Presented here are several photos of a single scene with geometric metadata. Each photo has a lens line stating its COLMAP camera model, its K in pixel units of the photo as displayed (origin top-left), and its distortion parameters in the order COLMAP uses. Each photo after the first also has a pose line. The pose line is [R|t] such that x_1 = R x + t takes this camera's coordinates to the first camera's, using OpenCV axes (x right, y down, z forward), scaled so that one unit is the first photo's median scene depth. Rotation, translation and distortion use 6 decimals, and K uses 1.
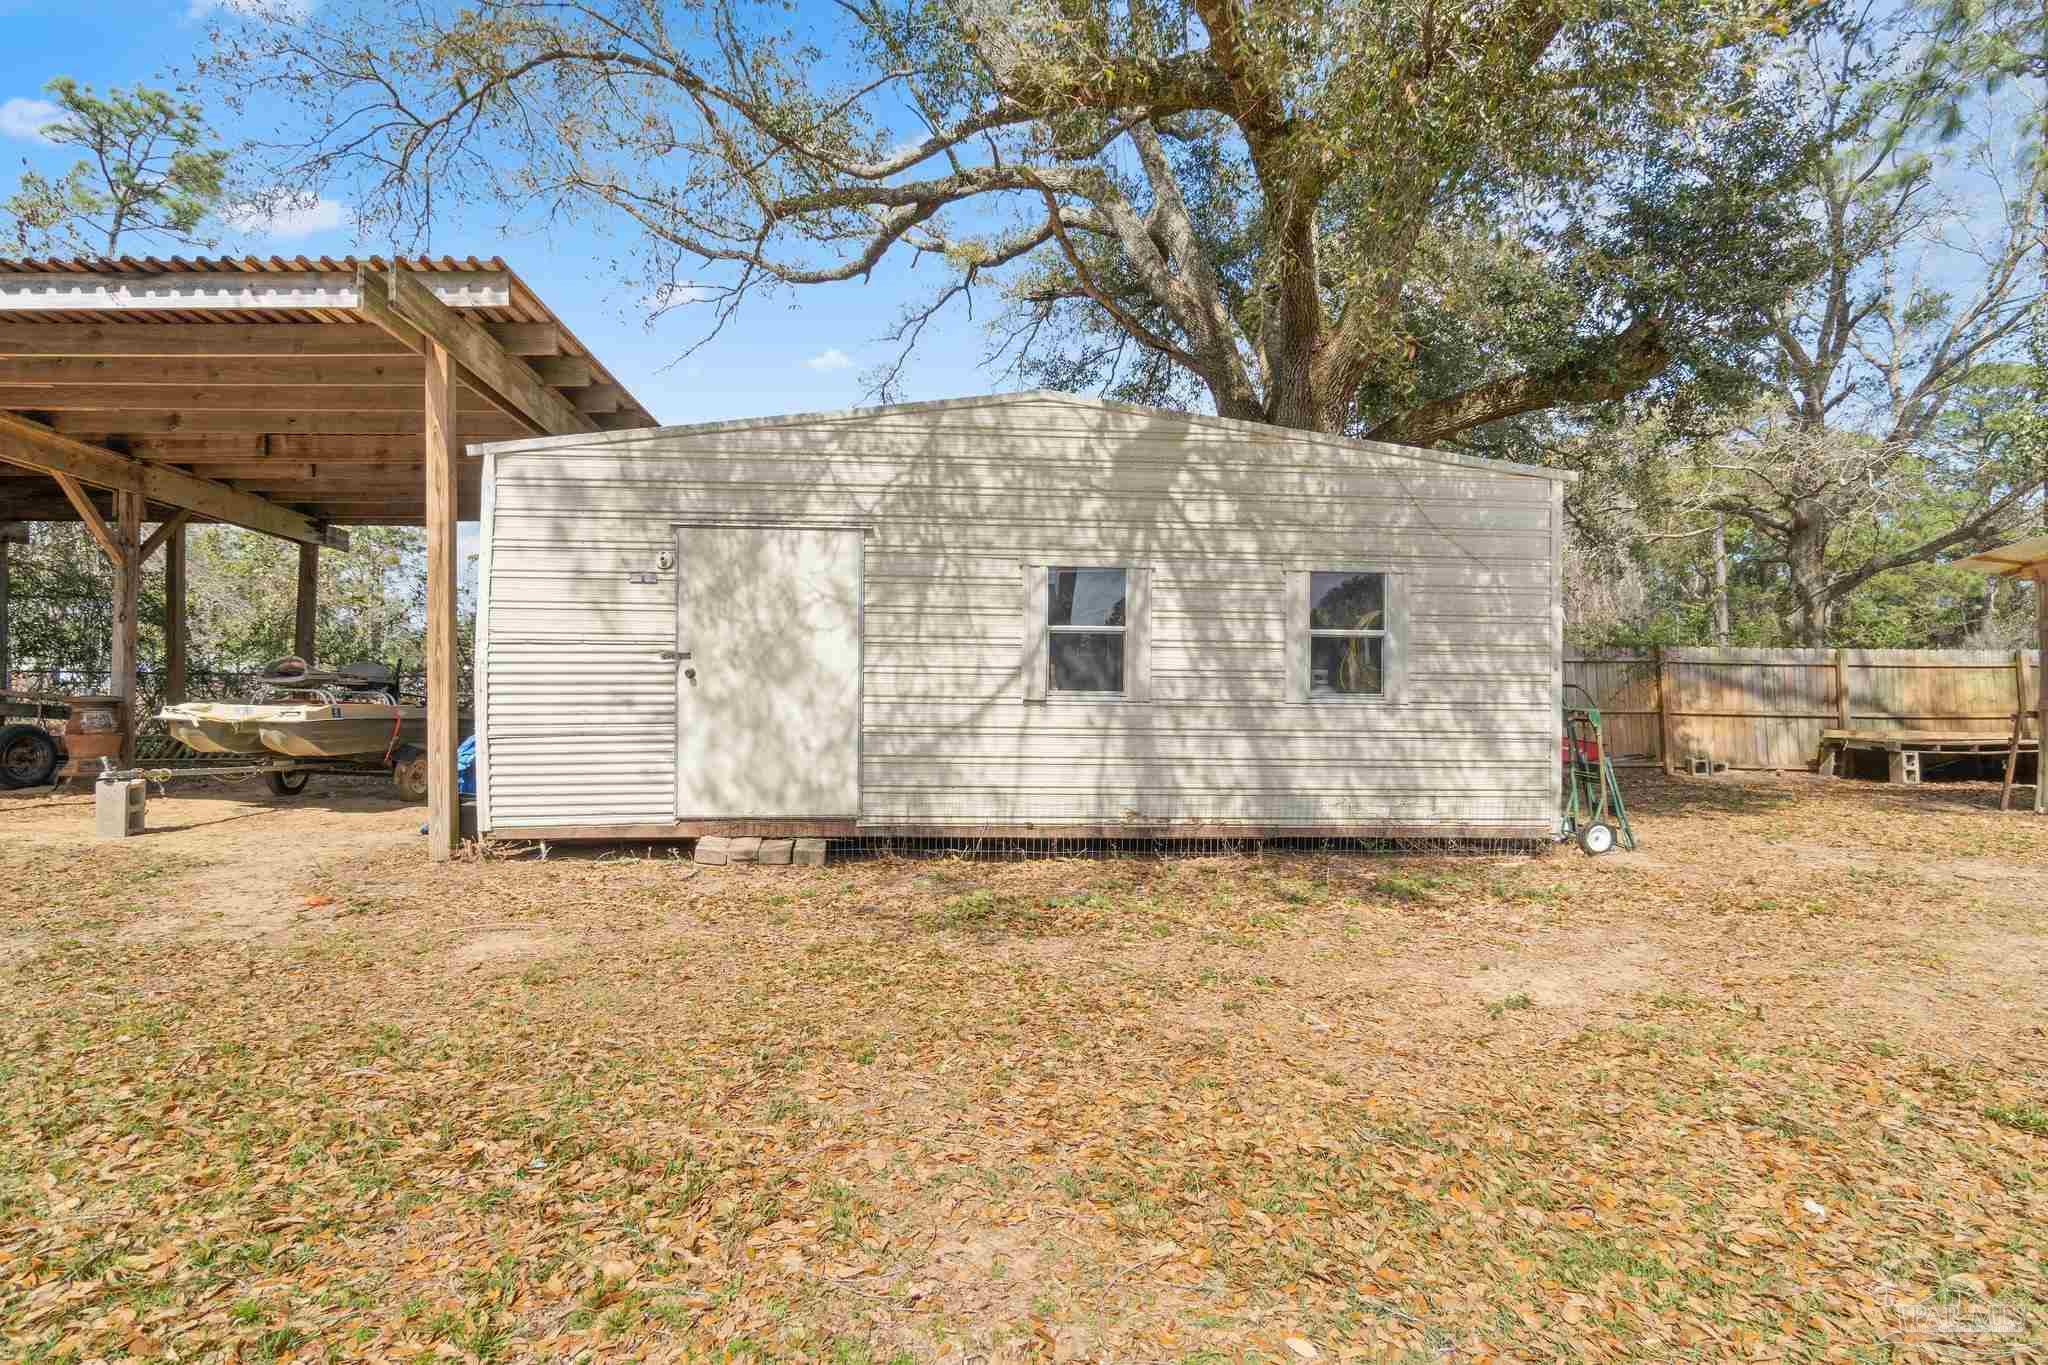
lens RADIAL K [[1020.6, 0, 1024.0], [0, 1020.6, 682.5], [0, 0, 1]] dist [-0.003186, -0.000216]
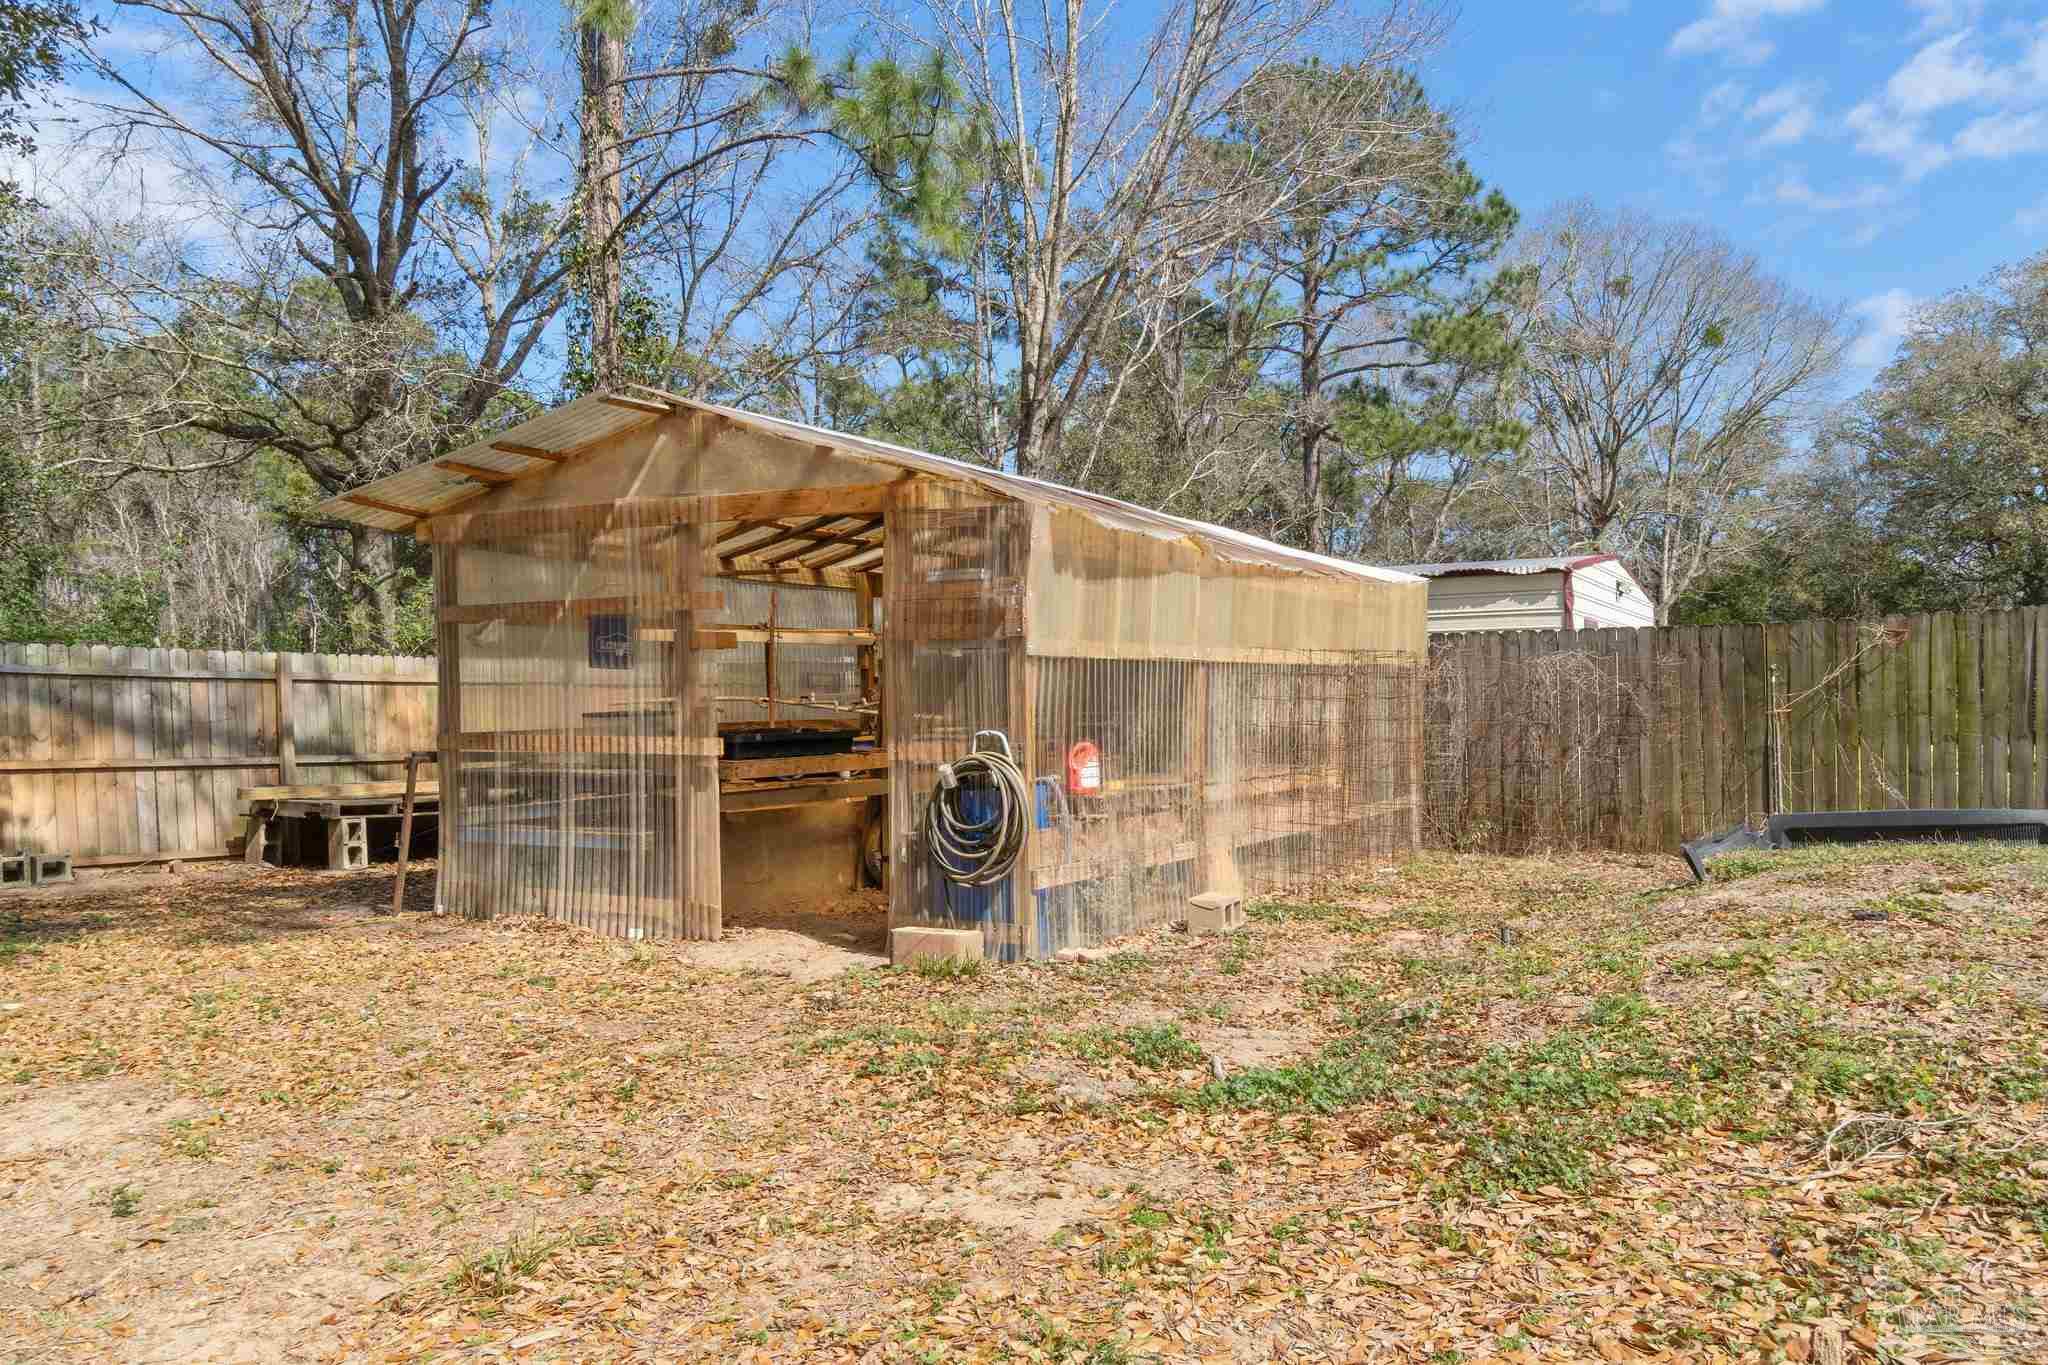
lens RADIAL K [[1607.4, 0, 1024.0], [0, 1607.4, 682.5], [0, 0, 1]] dist [0.001533, 0.001091]
pose [[0.547979, 0.006451, 0.836467, 0.312339], [0.011878, 0.999809, -0.015492, 0.006303], [-0.836408, 0.018425, 0.547798, 0.134998]]
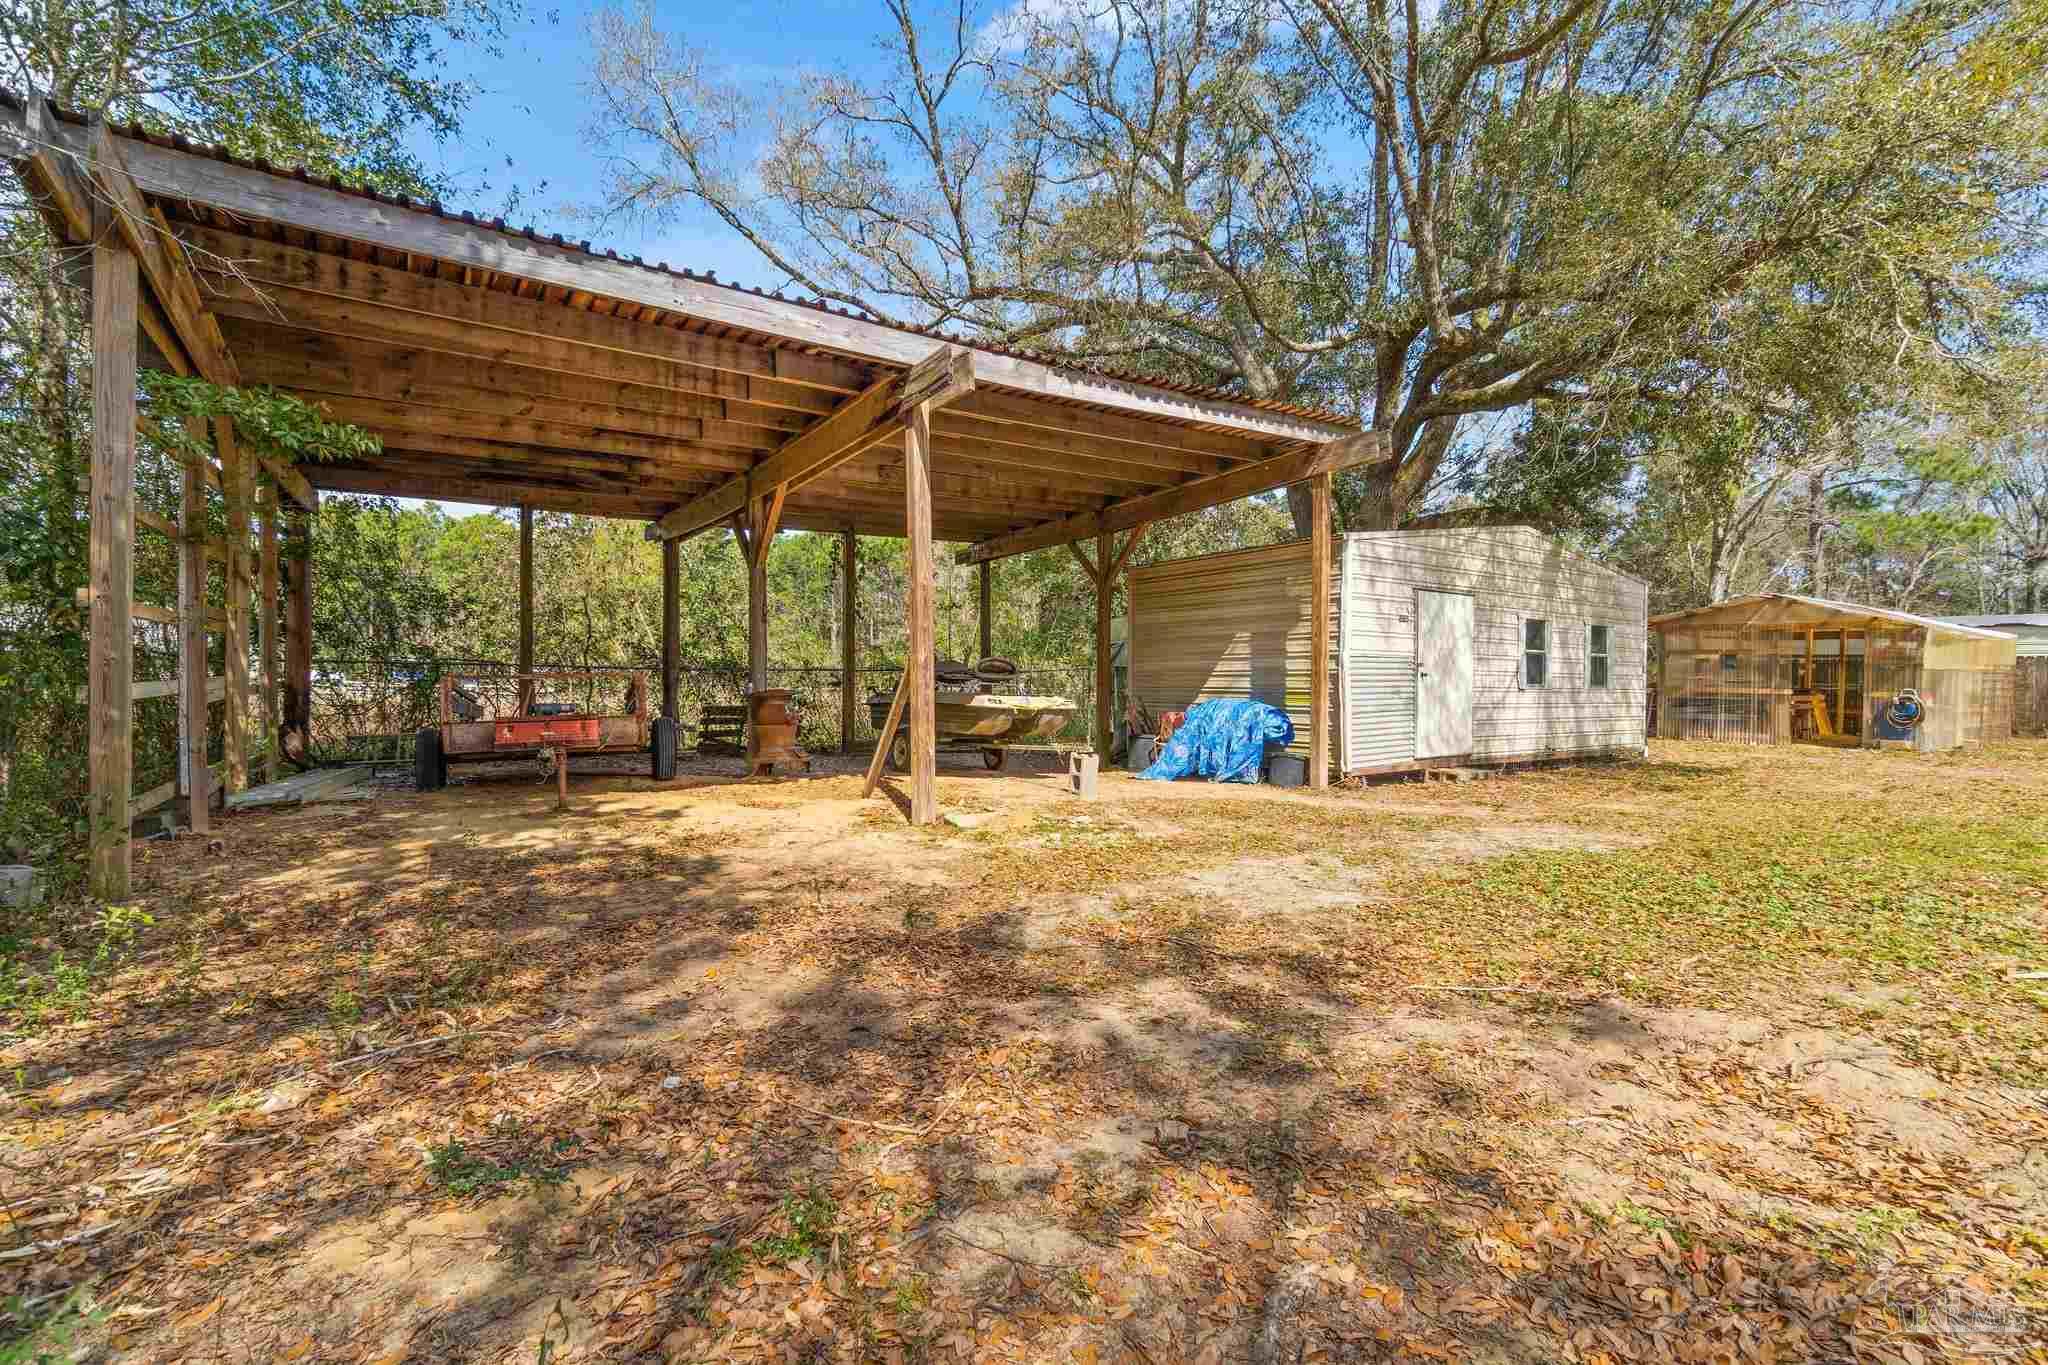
lens RADIAL K [[936.6, 0, 1024.0], [0, 936.6, 682.5], [0, 0, 1]] dist [0.011376, -0.000004]
pose [[0.851530, -0.004012, 0.524290, -0.972659], [-0.005980, 0.999831, 0.017365, -0.011331], [-0.524271, -0.017922, 0.851363, -0.002153]]
